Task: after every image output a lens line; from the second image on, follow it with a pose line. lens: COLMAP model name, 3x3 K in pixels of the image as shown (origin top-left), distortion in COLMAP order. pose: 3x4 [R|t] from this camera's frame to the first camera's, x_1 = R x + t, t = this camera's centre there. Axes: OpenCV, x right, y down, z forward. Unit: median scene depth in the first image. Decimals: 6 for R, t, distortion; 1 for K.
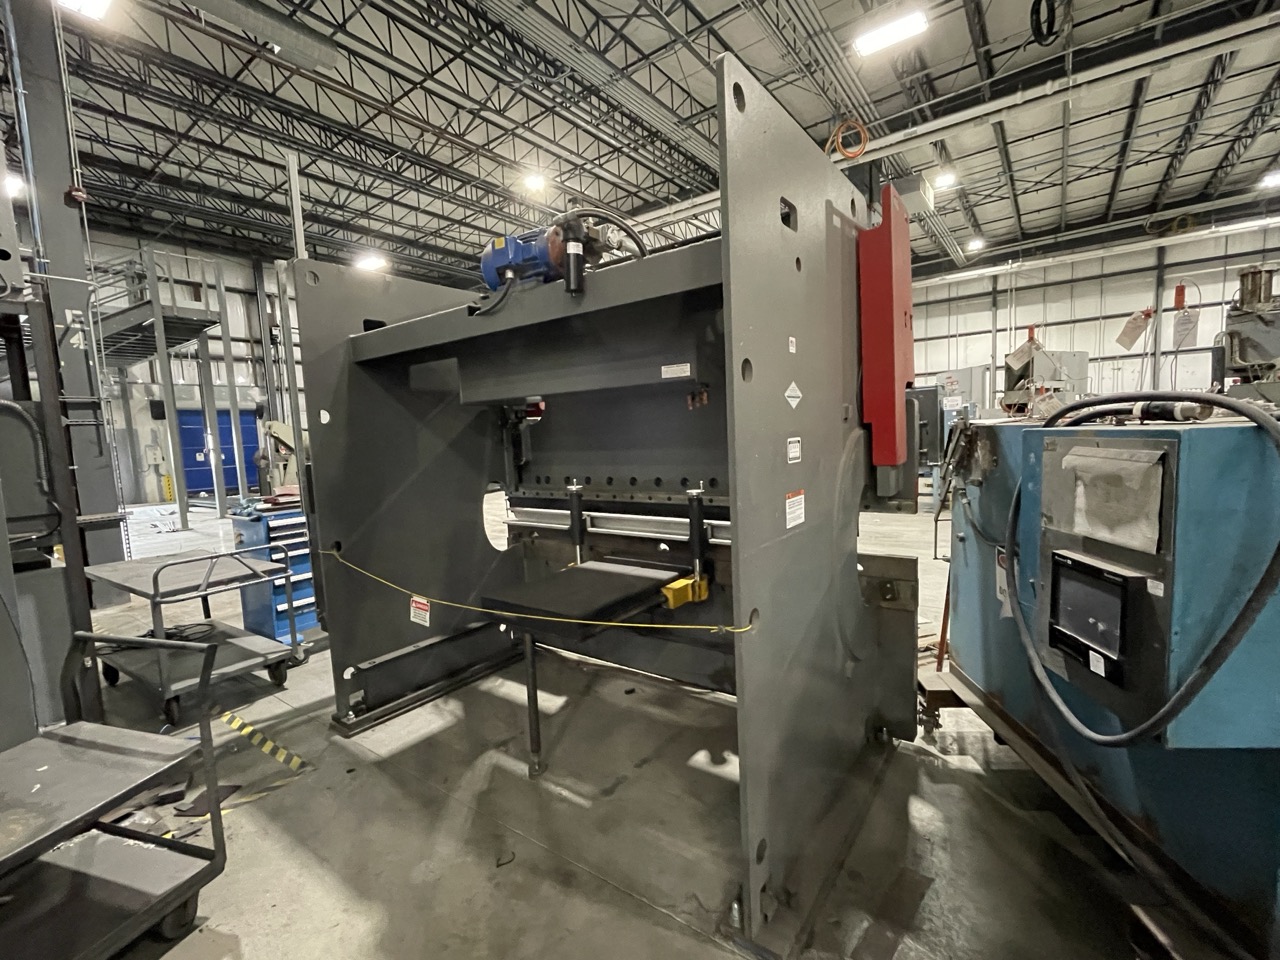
lens RADIAL K [[566.3, 0, 643.5], [0, 566.3, 482.8], [0, 0, 1]] dist [-0.002853, 0.002693]
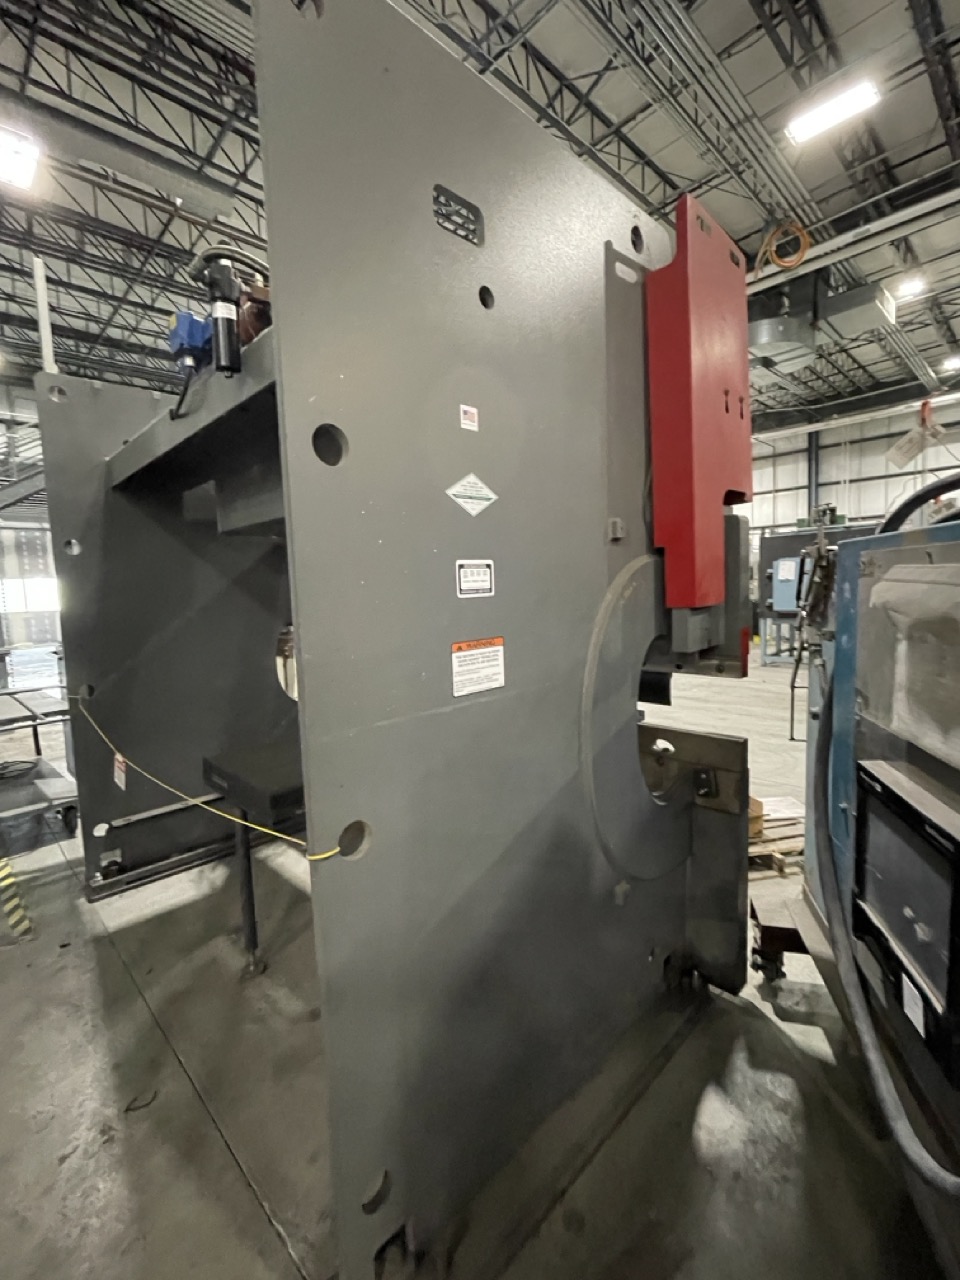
lens RADIAL K [[566.3, 0, 484.7], [0, 566.3, 633.3], [0, 0, 1]] dist [-0.002853, 0.002693]
pose [[0.985945, 0.022739, -0.165515, 0.208268], [-0.022347, 0.999741, 0.004231, 0.002063], [0.165569, -0.000473, 0.986198, 0.185349]]
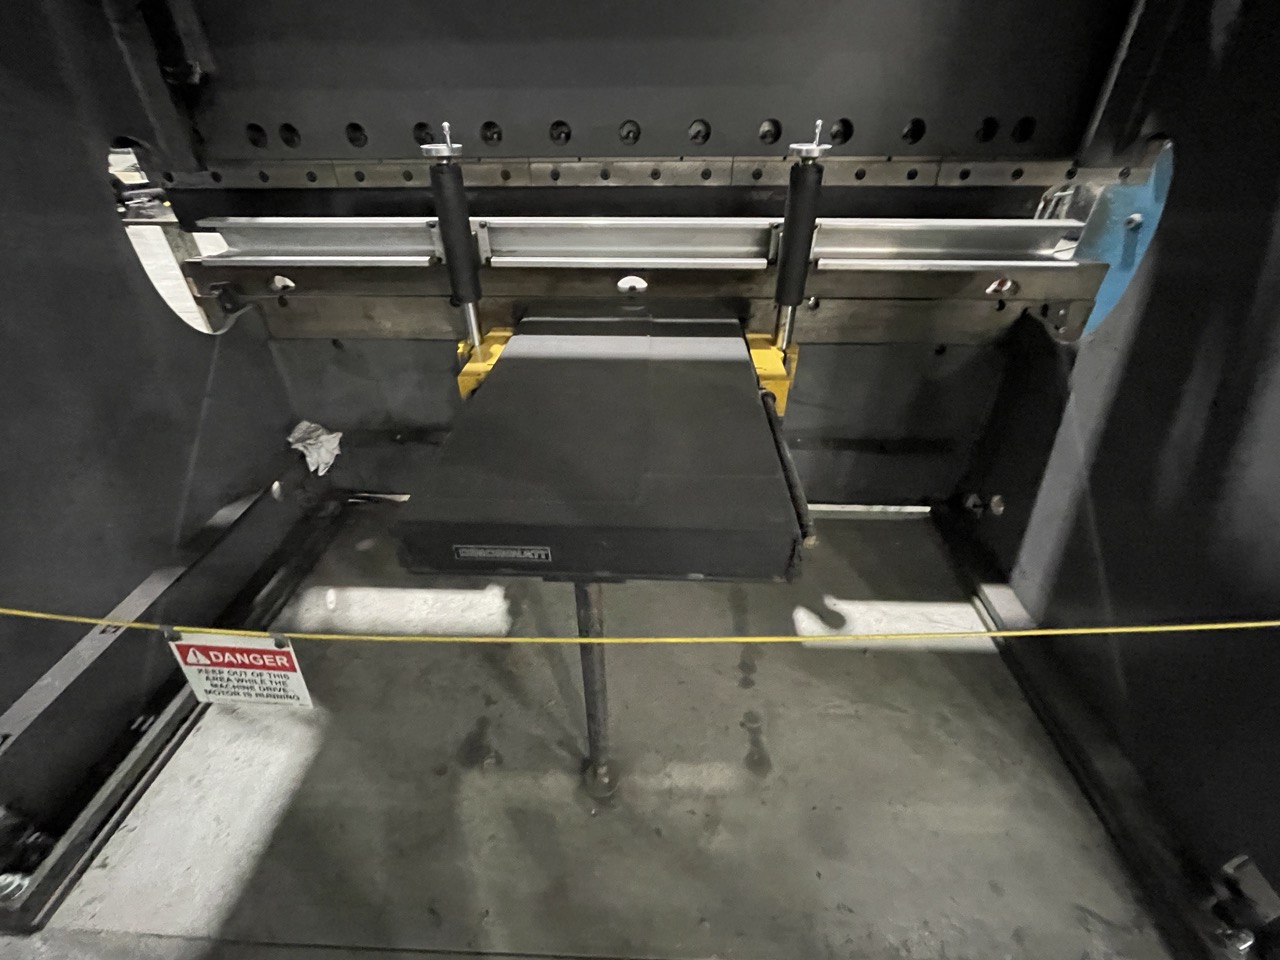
lens RADIAL K [[566.3, 0, 635.7], [0, 566.3, 478.0], [0, 0, 1]] dist [-0.002853, 0.002693]
pose [[0.835791, -0.283102, 0.470432, -0.248995], [0.019281, 0.871421, 0.490157, 0.016894], [-0.548709, -0.400598, 0.733785, 0.551280]]
